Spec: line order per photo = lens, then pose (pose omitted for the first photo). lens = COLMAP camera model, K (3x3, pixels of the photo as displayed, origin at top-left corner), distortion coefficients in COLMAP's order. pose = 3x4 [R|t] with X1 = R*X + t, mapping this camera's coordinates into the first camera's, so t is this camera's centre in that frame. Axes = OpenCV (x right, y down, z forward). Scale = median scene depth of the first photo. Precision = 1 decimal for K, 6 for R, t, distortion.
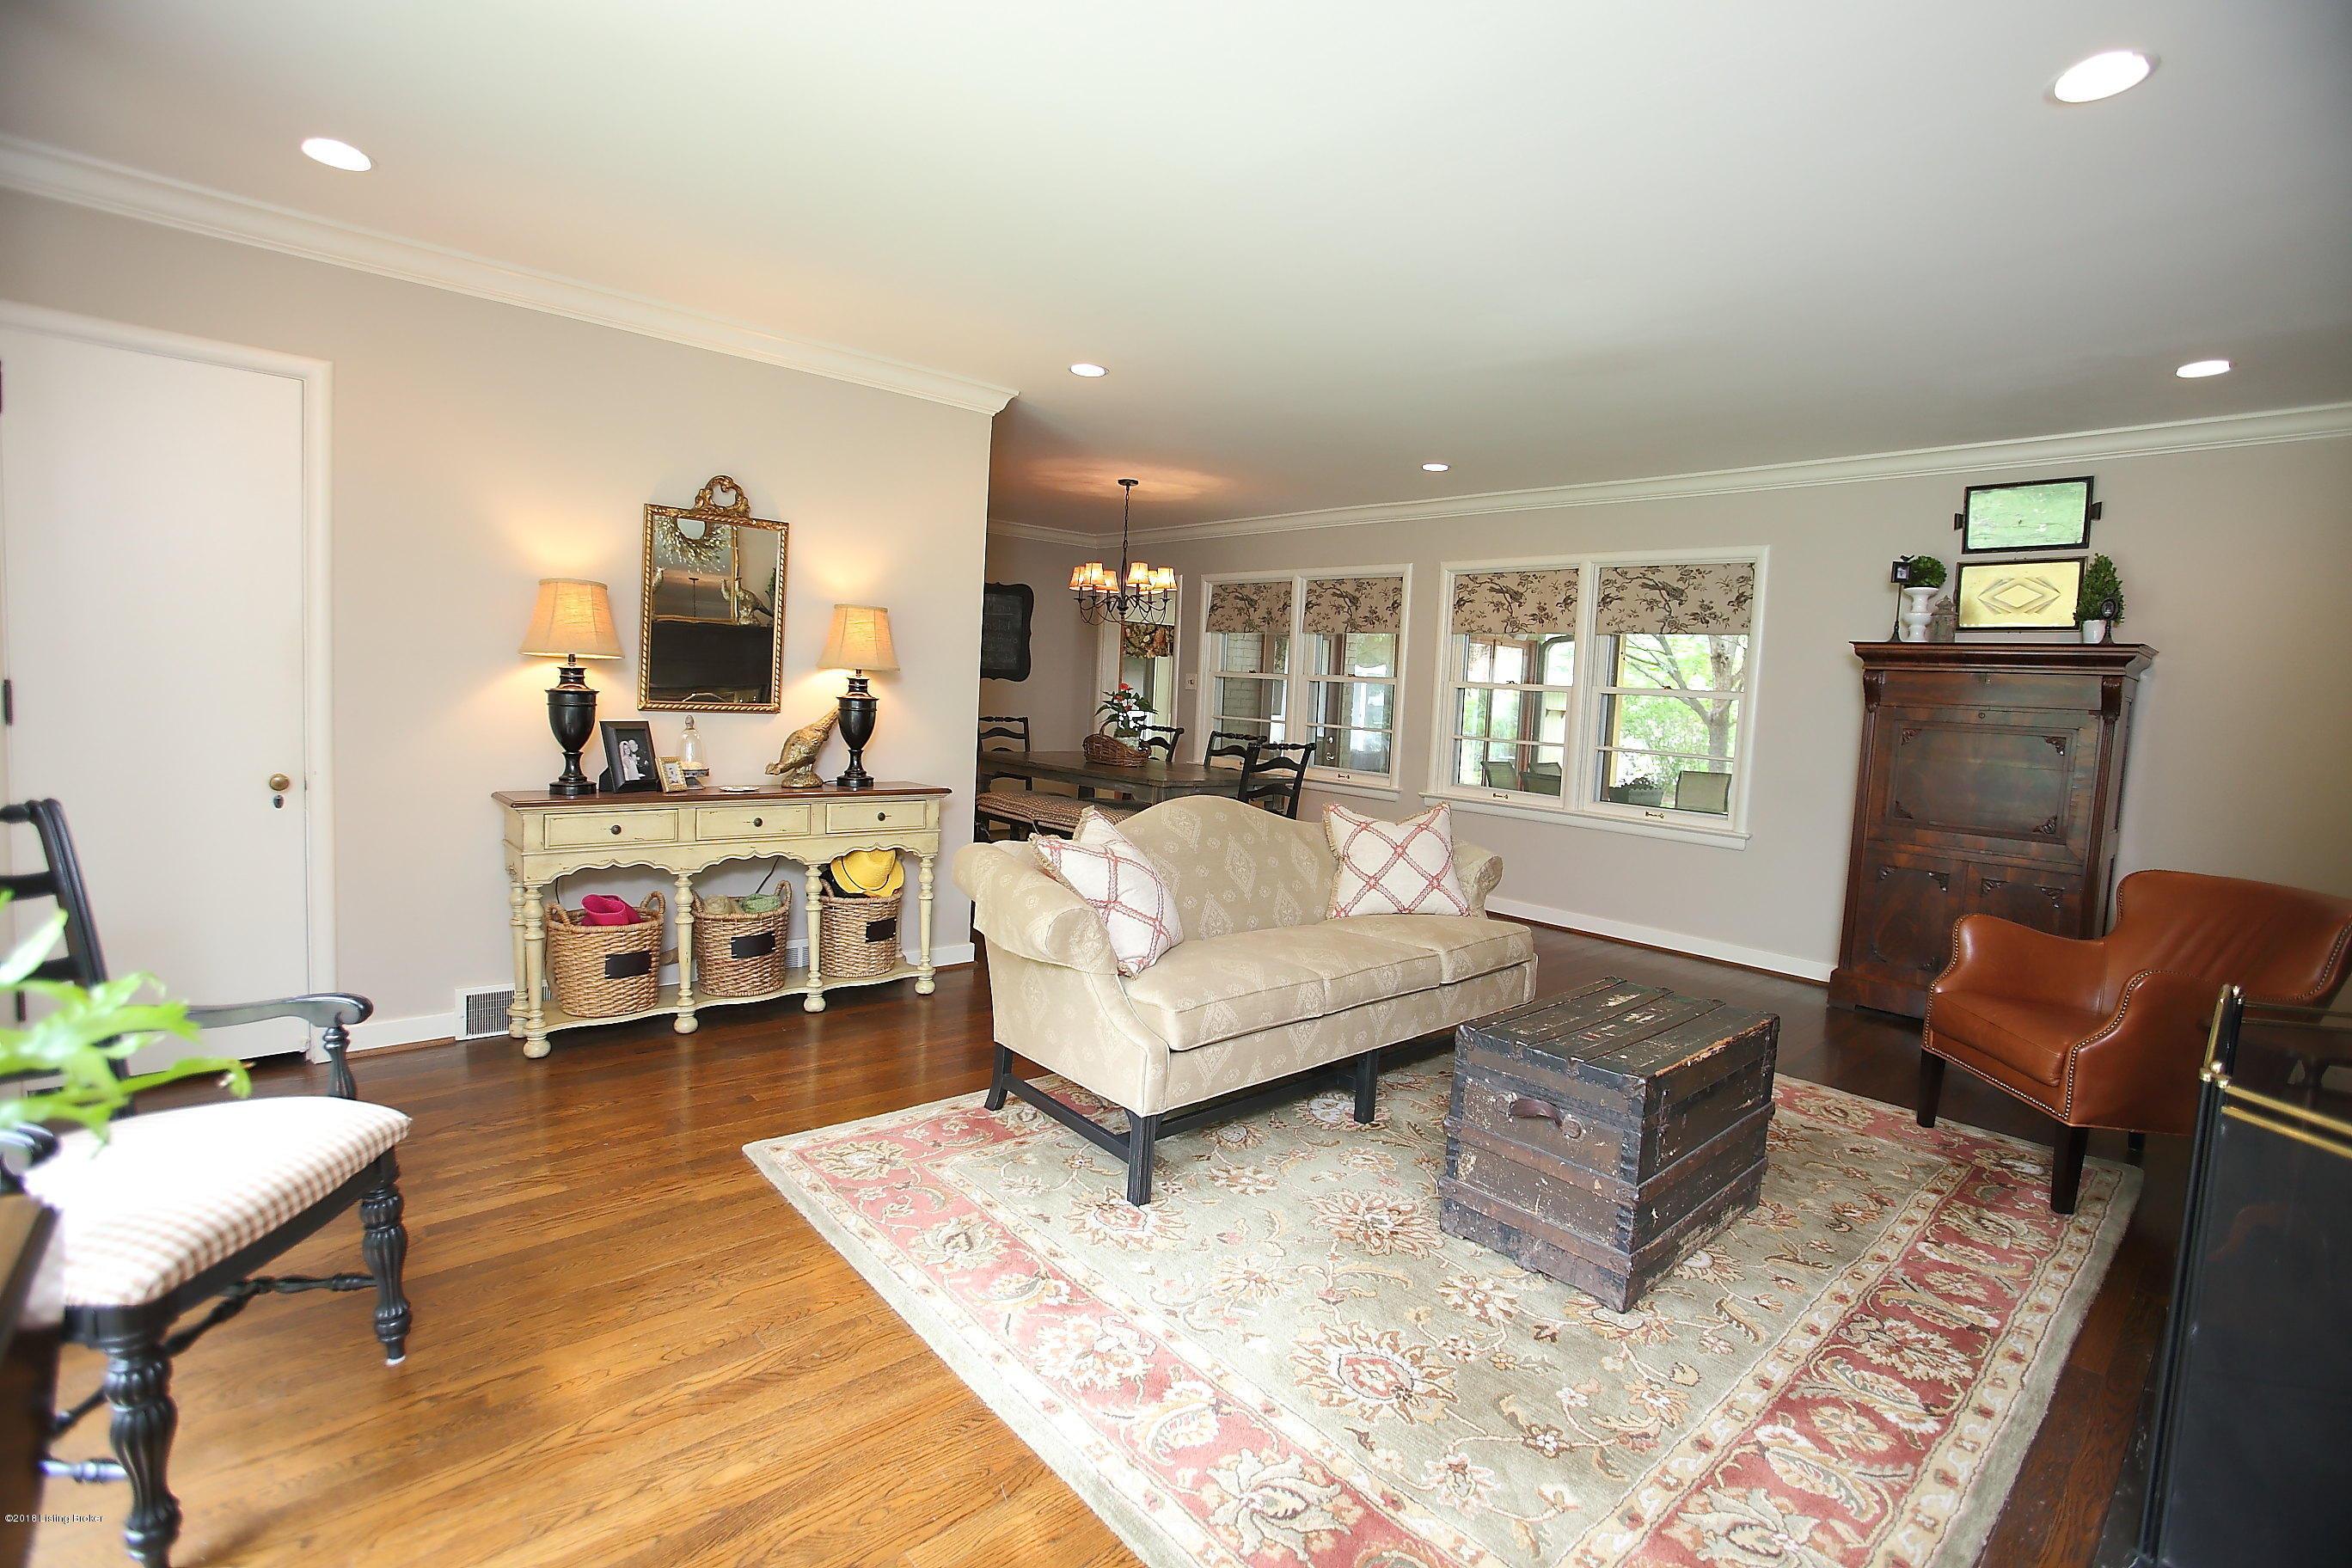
lens RADIAL K [[1077.6, 0, 1181.0], [0, 1077.6, 768.9], [0, 0, 1]] dist [-0.082309, 0.032303]
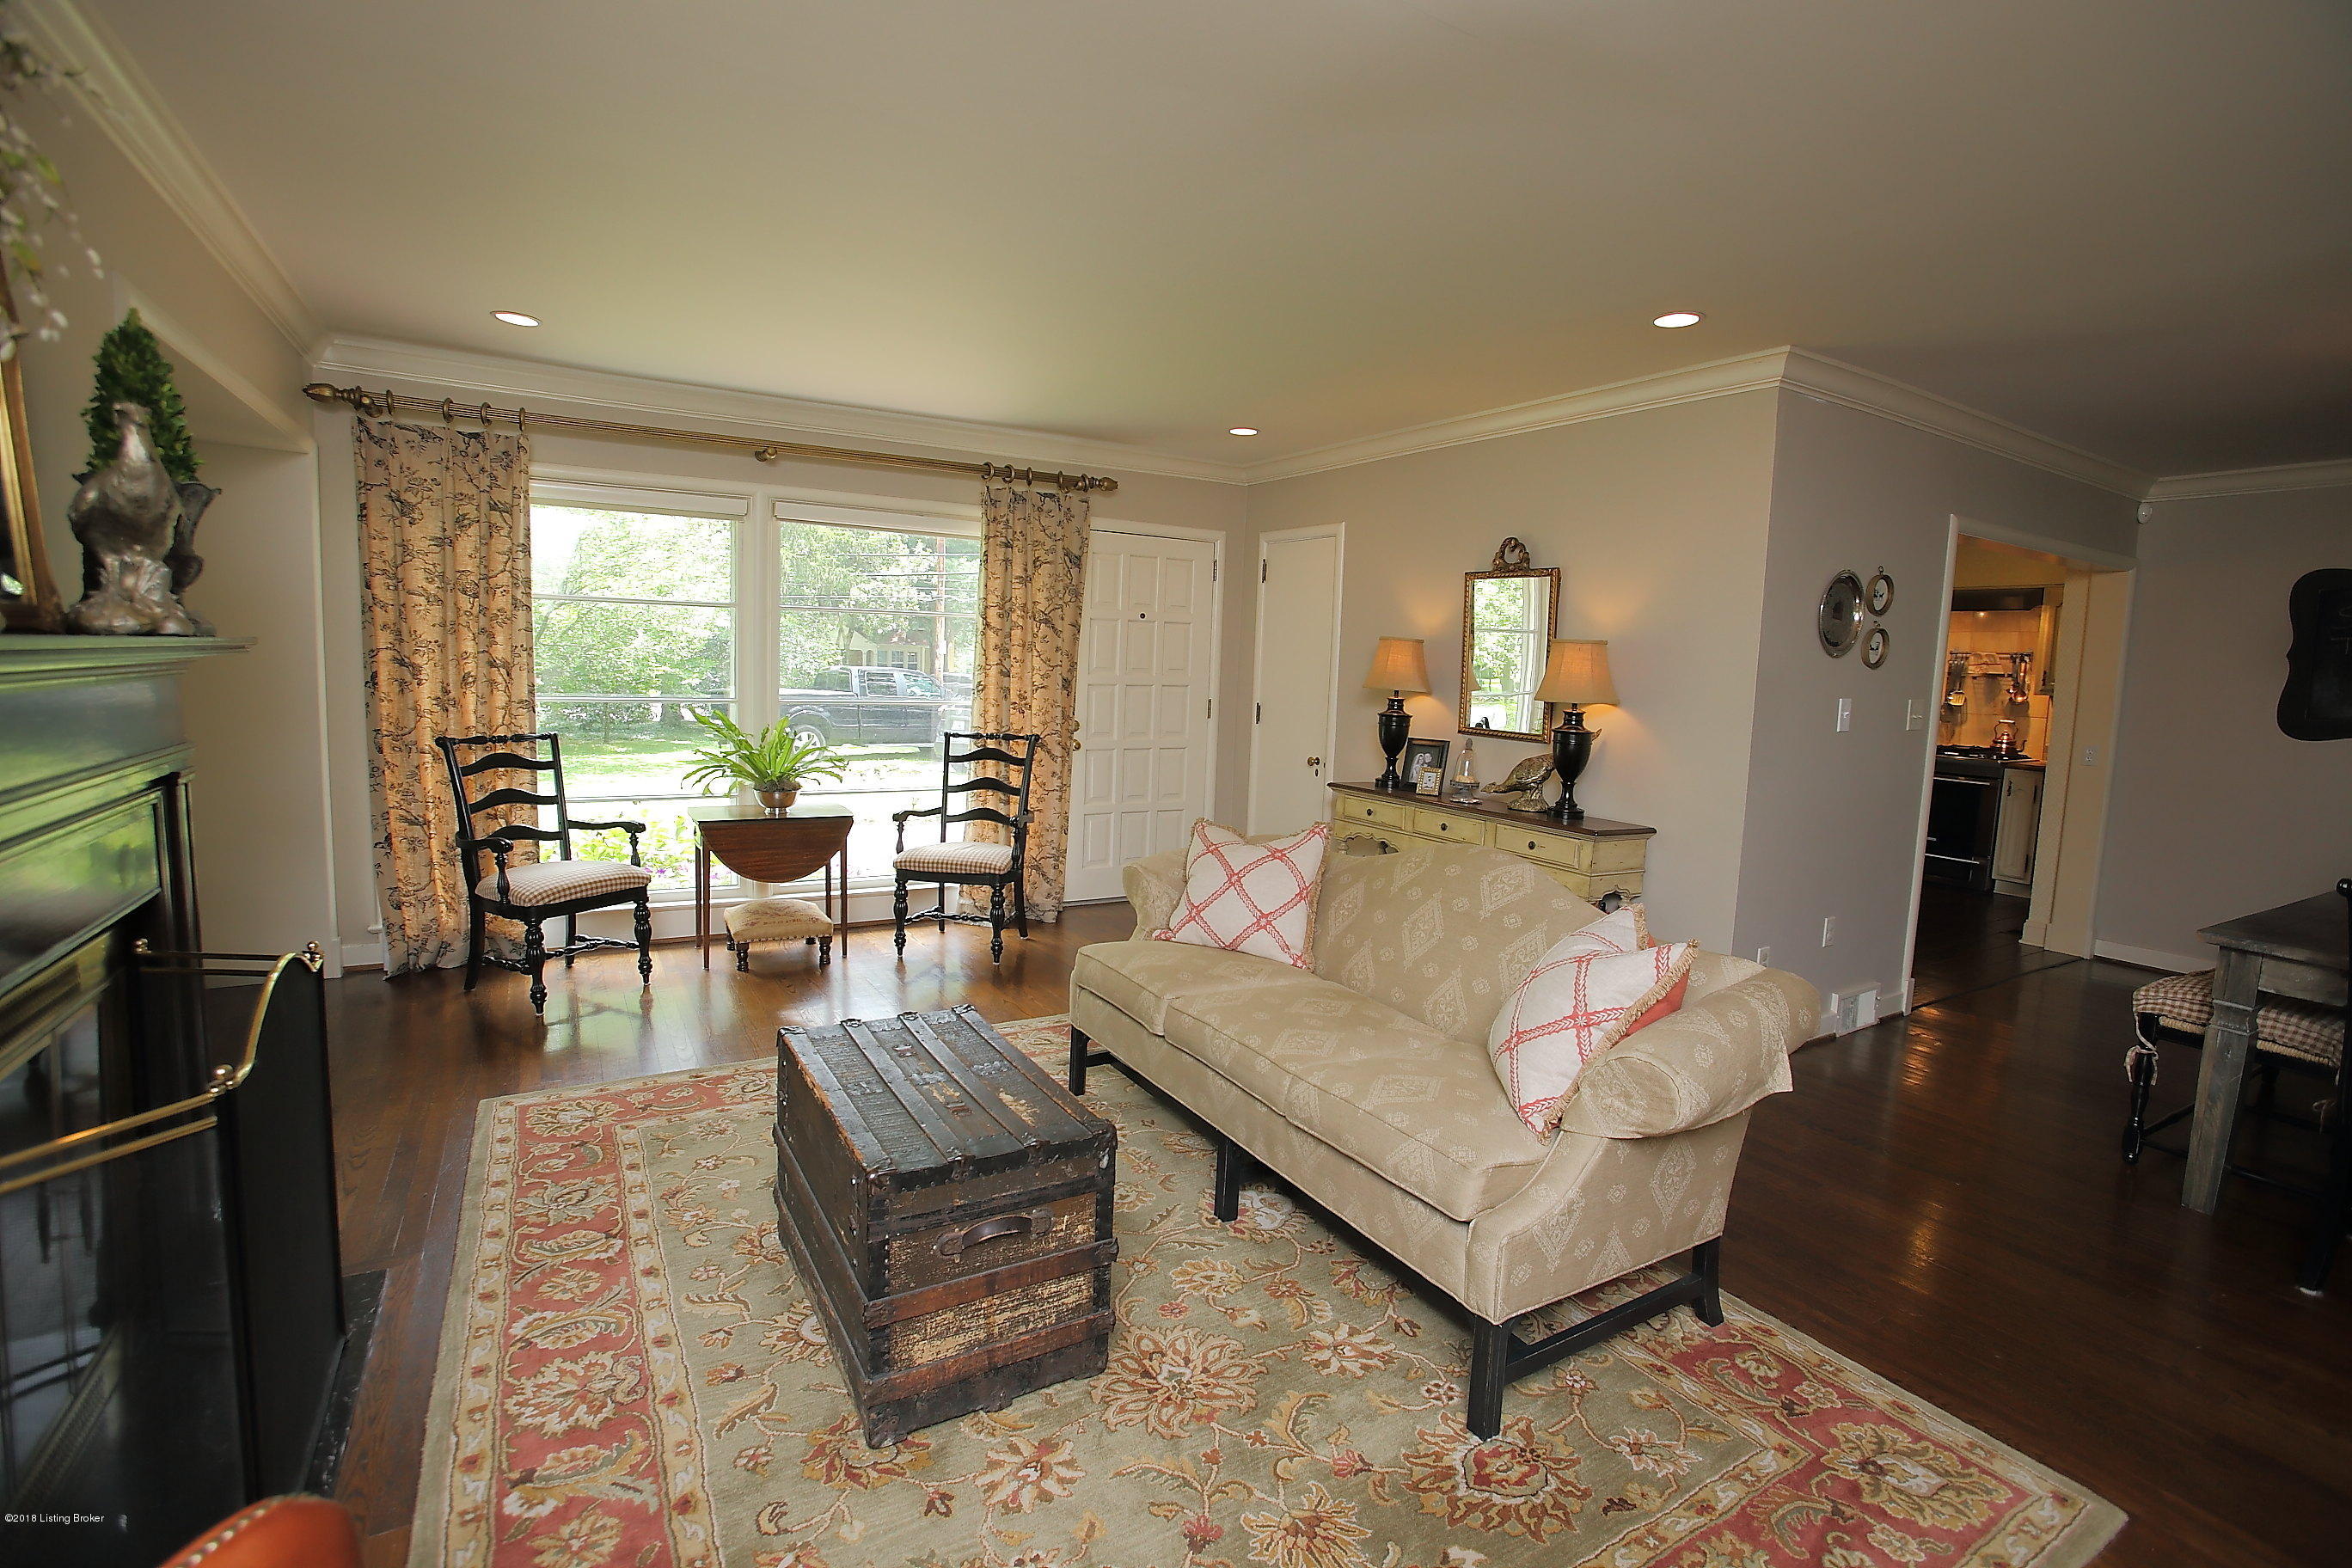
lens RADIAL K [[1077.6, 0, 1181.0], [0, 1077.6, 768.9], [0, 0, 1]] dist [-0.082309, 0.032303]
pose [[-0.185887, 0.043272, -0.981618, 0.923257], [-0.122060, 0.990274, 0.066768, -0.065129], [0.974960, 0.132228, -0.178797, 1.007291]]
